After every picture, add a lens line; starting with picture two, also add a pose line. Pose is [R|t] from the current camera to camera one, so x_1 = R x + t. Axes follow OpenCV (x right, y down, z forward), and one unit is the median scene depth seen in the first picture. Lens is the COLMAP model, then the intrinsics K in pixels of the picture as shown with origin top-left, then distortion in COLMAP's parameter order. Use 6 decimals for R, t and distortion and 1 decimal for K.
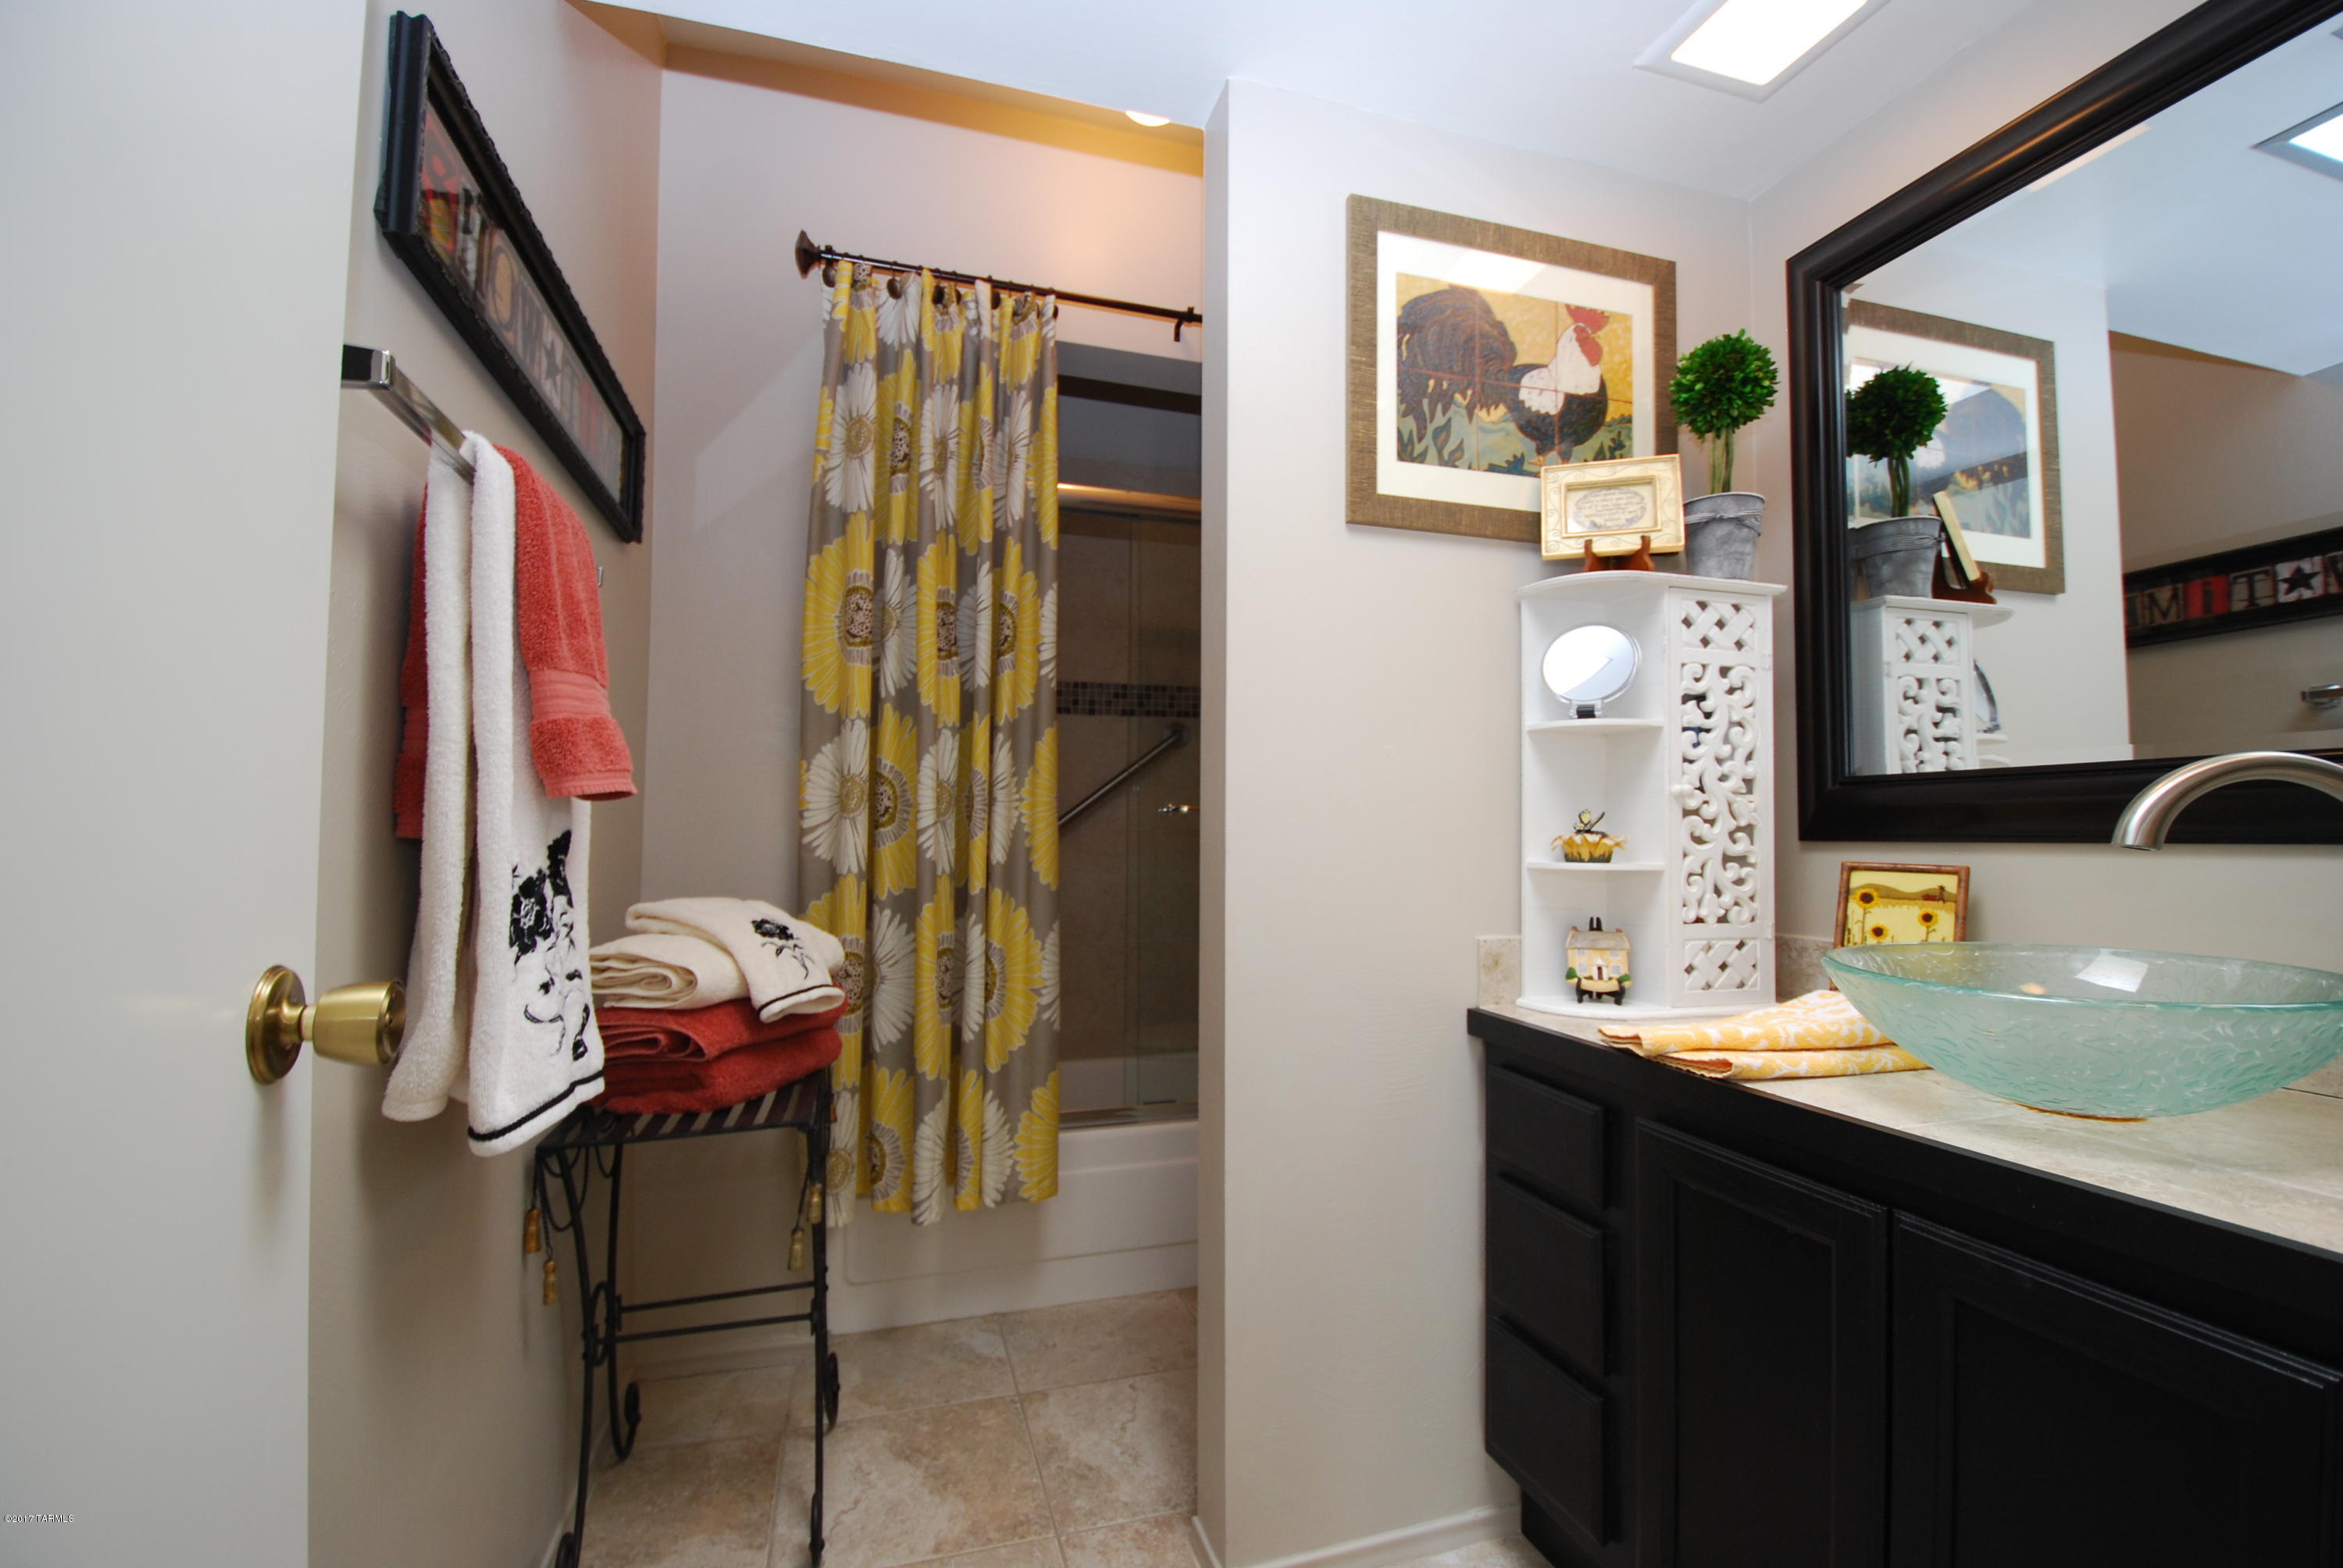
lens RADIAL K [[1006.3, 0, 1171.5], [0, 1006.3, 784.0], [0, 0, 1]] dist [-0.000295, -0.000054]
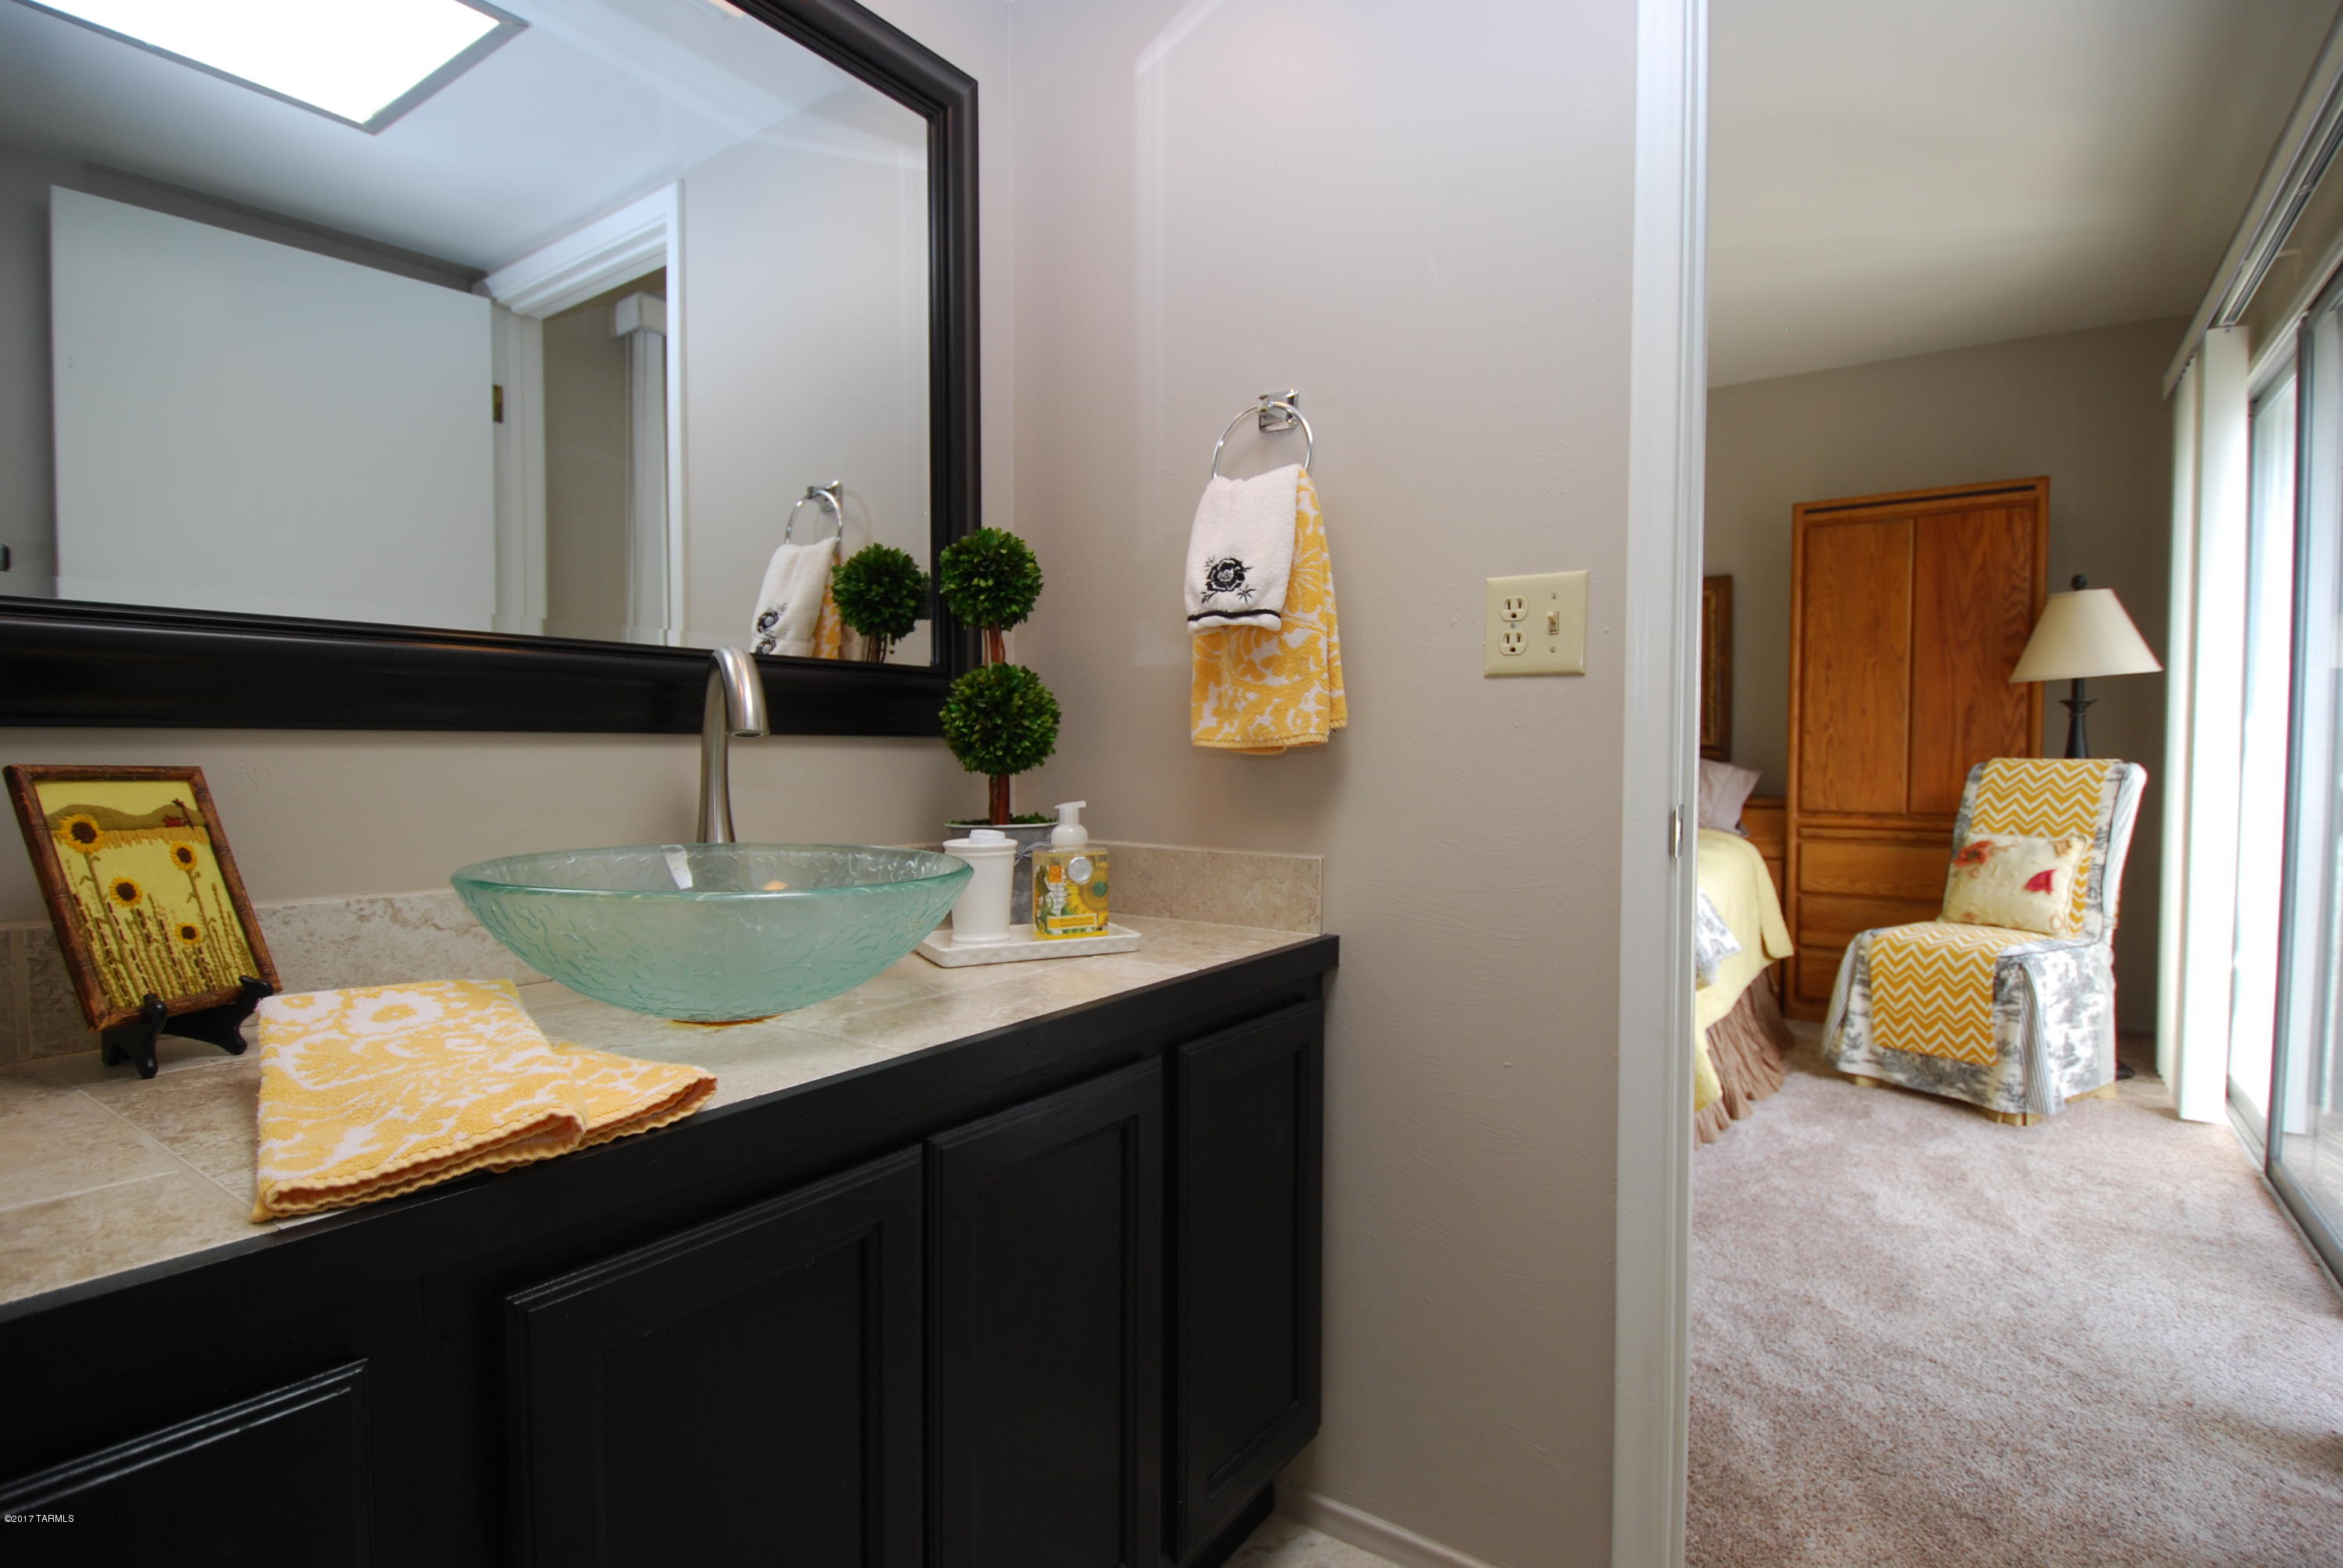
lens RADIAL K [[1144.2, 0, 1171.5], [0, 1144.2, 784.0], [0, 0, 1]] dist [0.001585, 0.000225]
pose [[-0.607007, -0.027370, 0.794225, -0.126023], [-0.038420, 0.999249, 0.005072, 0.064481], [-0.793768, -0.027436, -0.607602, 0.931253]]
